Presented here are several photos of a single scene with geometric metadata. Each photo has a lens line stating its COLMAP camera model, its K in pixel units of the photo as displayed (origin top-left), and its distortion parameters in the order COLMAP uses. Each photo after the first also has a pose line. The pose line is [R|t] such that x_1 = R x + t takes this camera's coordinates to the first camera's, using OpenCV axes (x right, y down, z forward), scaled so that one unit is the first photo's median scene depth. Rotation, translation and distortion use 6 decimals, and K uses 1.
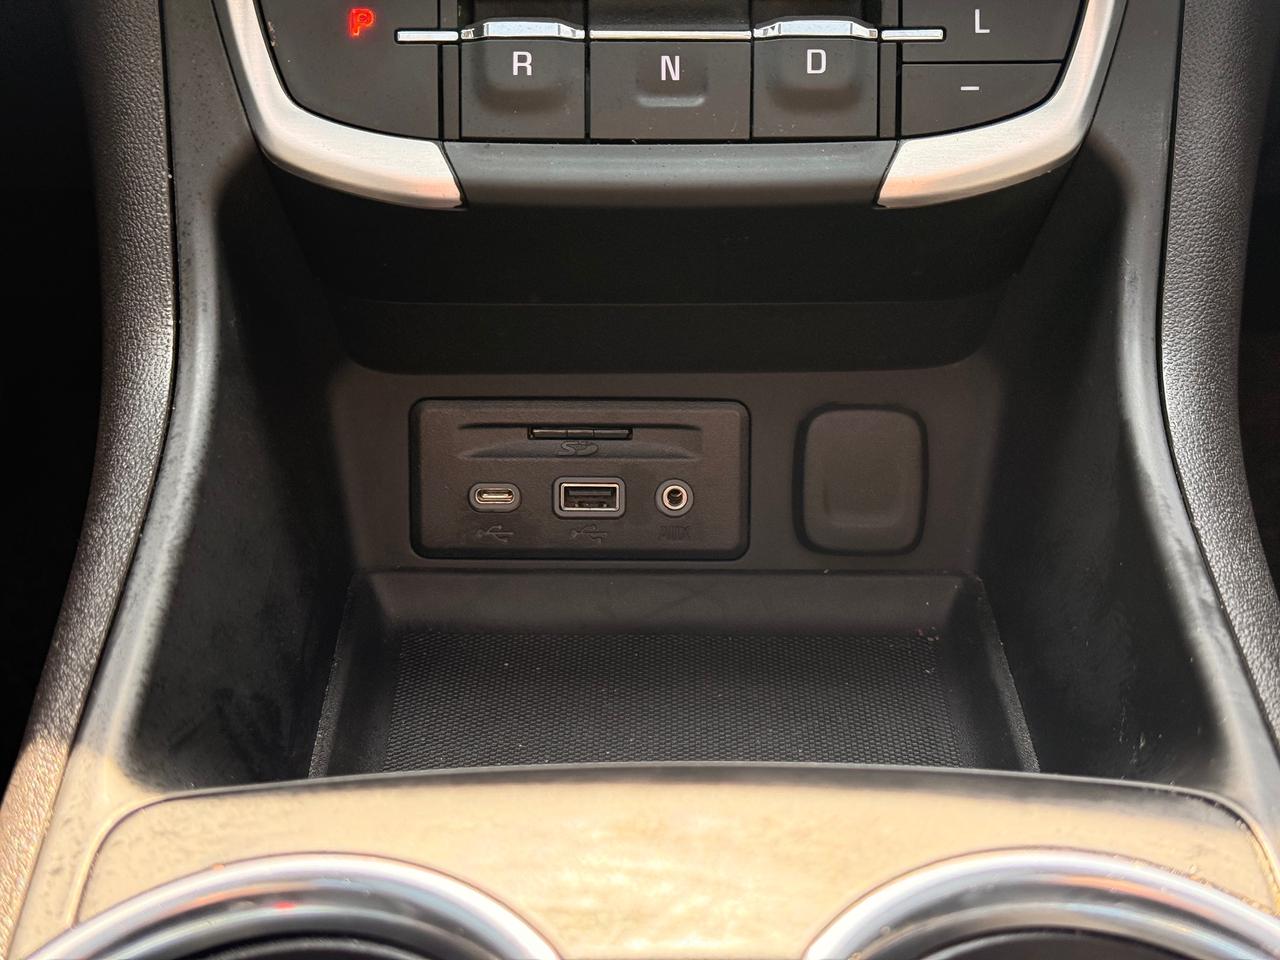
lens RADIAL K [[1780.5, 0, 640.0], [0, 1780.5, 480.0], [0, 0, 1]] dist [0.183226, -0.468256]
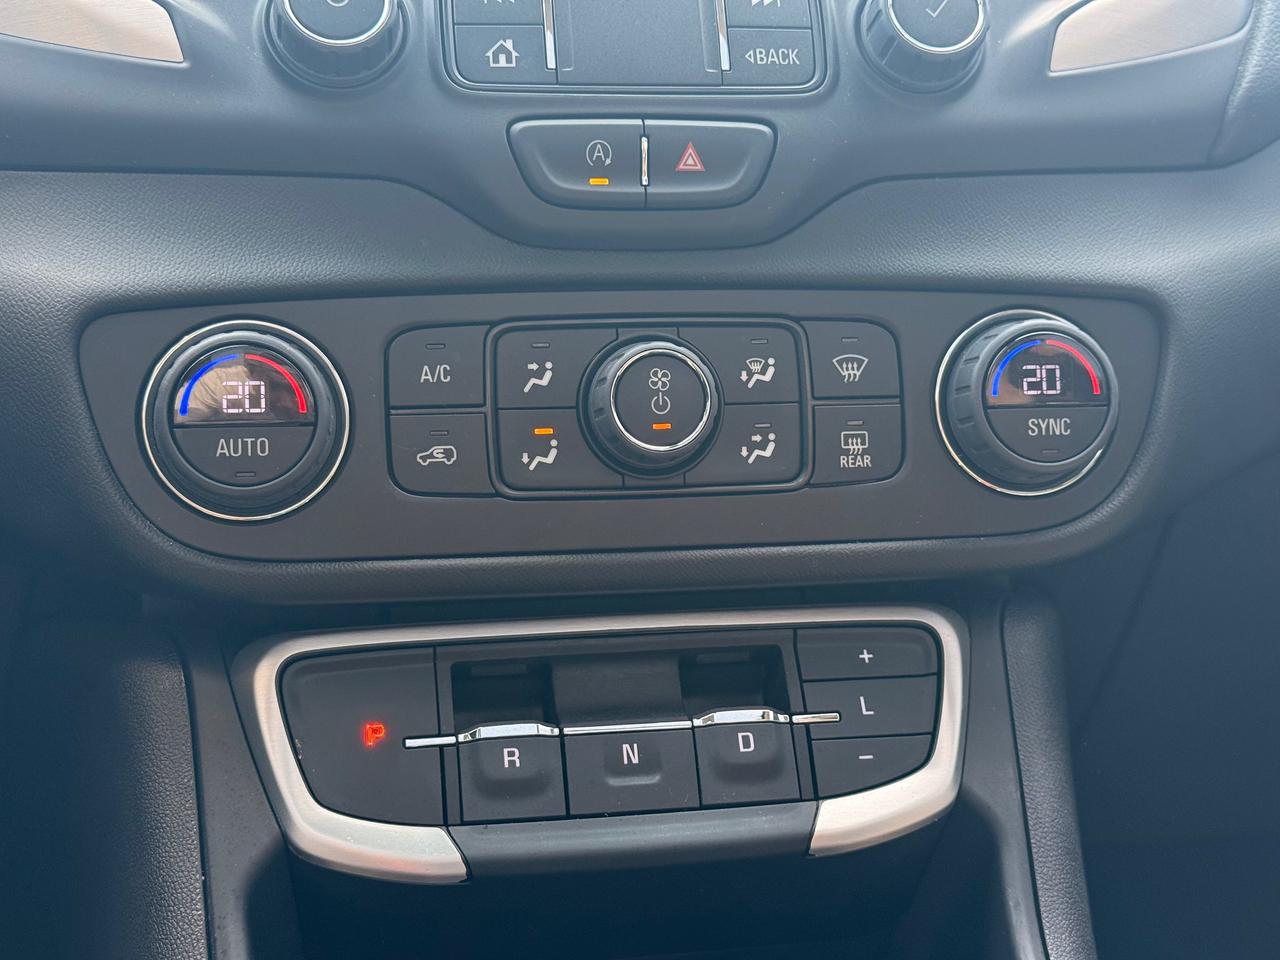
lens RADIAL K [[1780.5, 0, 640.0], [0, 1780.5, 480.0], [0, 0, 1]] dist [0.183226, -0.468256]
pose [[0.981350, -0.030454, 0.189800, -0.203306], [0.101772, 0.919949, -0.378598, 0.062320], [-0.163077, 0.390854, 0.905891, -0.183680]]
